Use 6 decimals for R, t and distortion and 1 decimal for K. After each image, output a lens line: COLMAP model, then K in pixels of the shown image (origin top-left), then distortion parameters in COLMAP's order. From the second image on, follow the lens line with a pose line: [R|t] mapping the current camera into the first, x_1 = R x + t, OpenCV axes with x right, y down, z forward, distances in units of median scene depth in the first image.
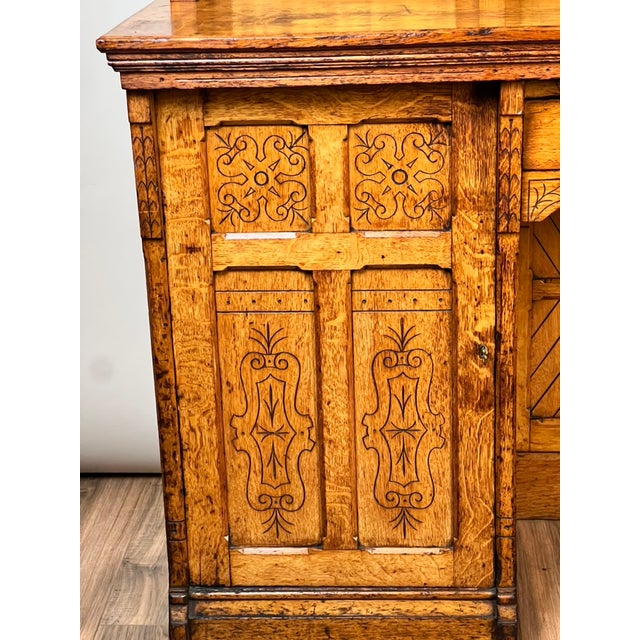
lens RADIAL K [[1424.0, 0, 337.0], [0, 1424.0, 319.7], [0, 0, 1]] dist [0.207501, 0.209271]
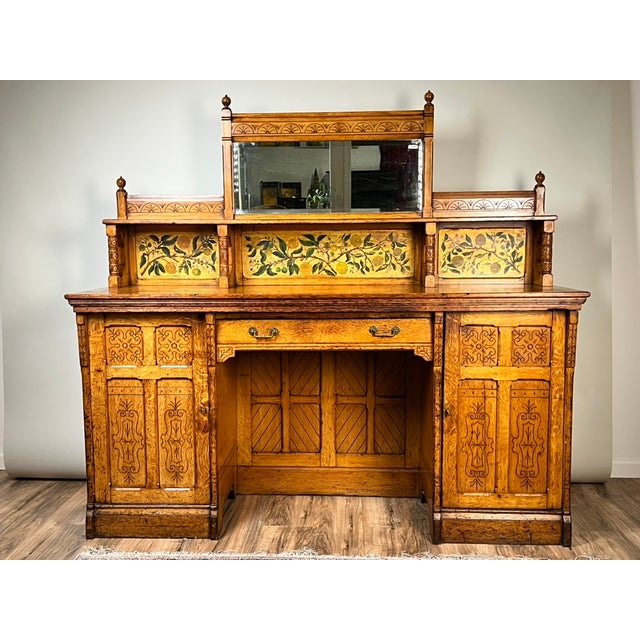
lens RADIAL K [[742.5, 0, 315.4], [0, 742.5, 327.5], [0, 0, 1]] dist [0.189098, -0.548965]
pose [[0.999769, 0.021161, -0.003680, 0.322043], [-0.021463, 0.977765, -0.208603, 0.163931], [-0.000816, 0.208633, 0.977994, -0.444268]]
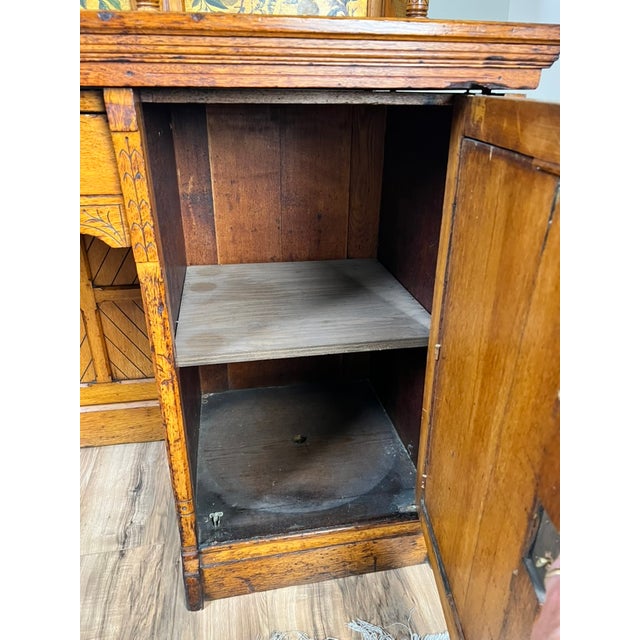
lens RADIAL K [[484.7, 0, 320.0], [0, 484.7, 323.0], [0, 0, 1]] dist [0.043393, -0.052555]
pose [[0.974082, -0.065817, 0.216408, 0.590479], [0.038451, 0.990988, 0.128316, -0.061436], [-0.222903, -0.116670, 0.967834, 0.606983]]
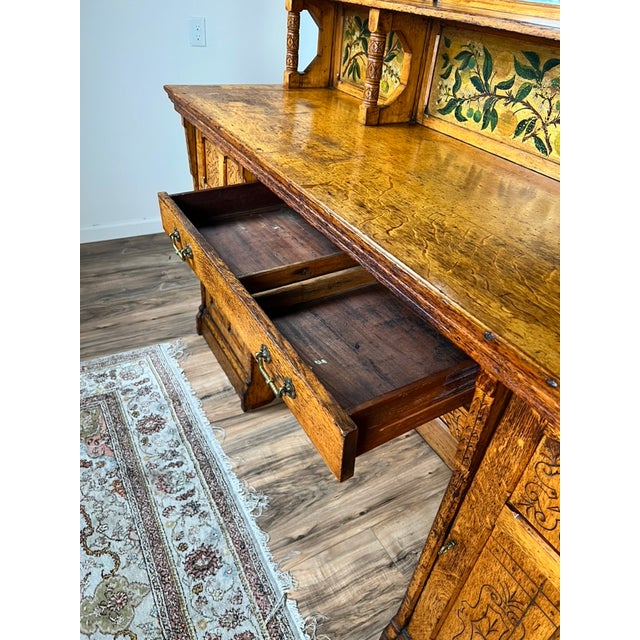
lens RADIAL K [[484.7, 0, 320.0], [0, 484.7, 323.0], [0, 0, 1]] dist [0.043393, -0.052555]
pose [[0.527649, 0.552186, -0.645506, 0.678345], [-0.364405, 0.833564, 0.415186, -0.275521], [0.767330, 0.016153, 0.641049, 0.622307]]
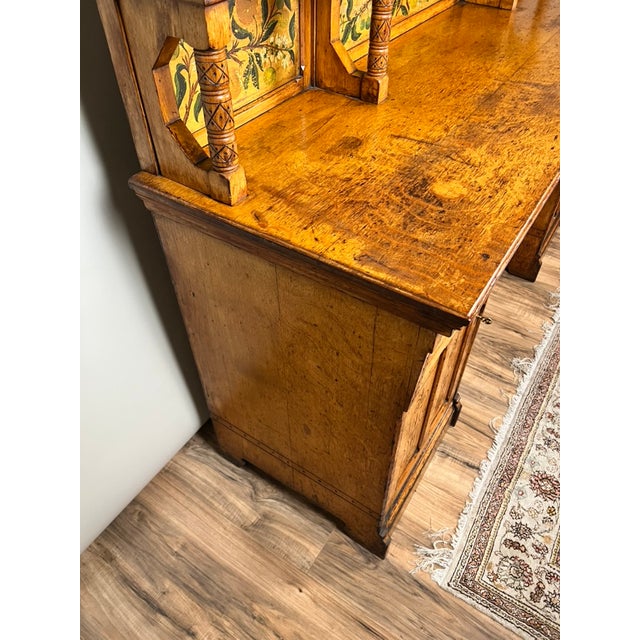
lens RADIAL K [[484.7, 0, 320.0], [0, 484.7, 323.0], [0, 0, 1]] dist [0.043393, -0.052555]
pose [[0.511171, -0.598146, 0.617191, -0.382050], [0.265522, 0.792874, 0.548497, -0.362554], [-0.817436, -0.116498, 0.564116, 0.827084]]
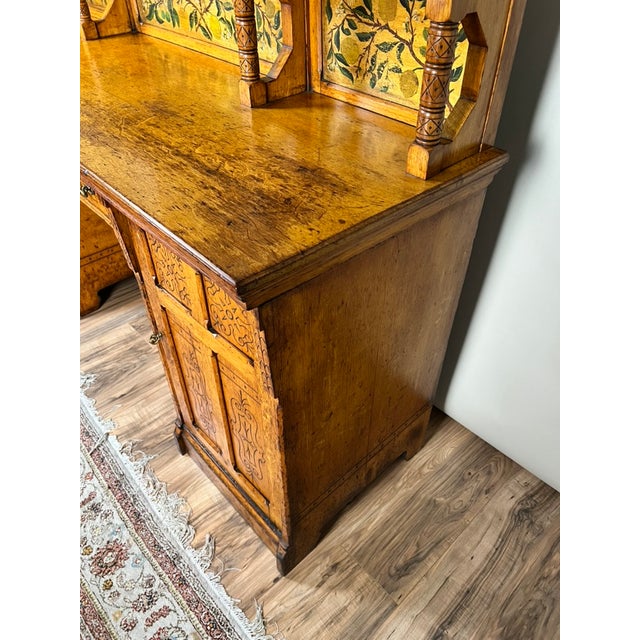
lens RADIAL K [[484.7, 0, 320.0], [0, 484.7, 323.0], [0, 0, 1]] dist [0.043393, -0.052555]
pose [[0.708840, 0.487950, -0.509363, 1.003570], [-0.244111, 0.847198, 0.471874, -0.321886], [0.661783, -0.210142, 0.719642, 0.689296]]
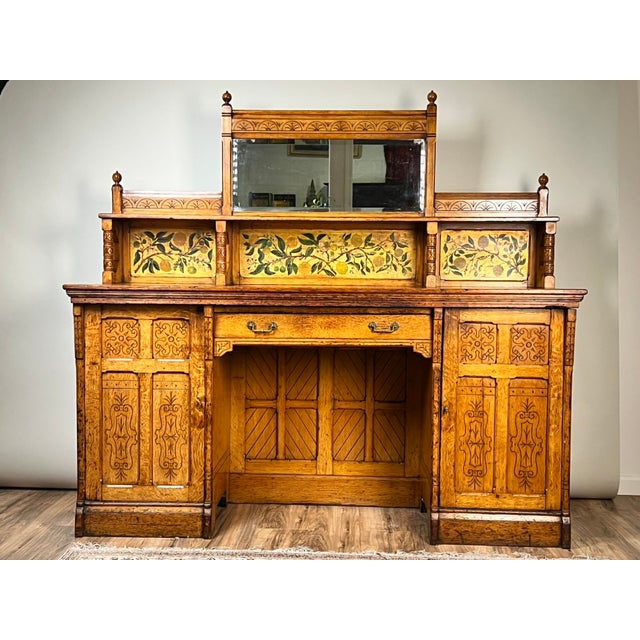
lens RADIAL K [[893.0, 0, 320.3], [0, 893.0, 329.2], [0, 0, 1]] dist [0.230457, -0.709384]
pose [[0.999276, 0.037180, 0.008032, 0.314788], [-0.033869, 0.965822, -0.256982, 0.317151], [-0.017312, 0.256524, 0.966383, -0.695686]]
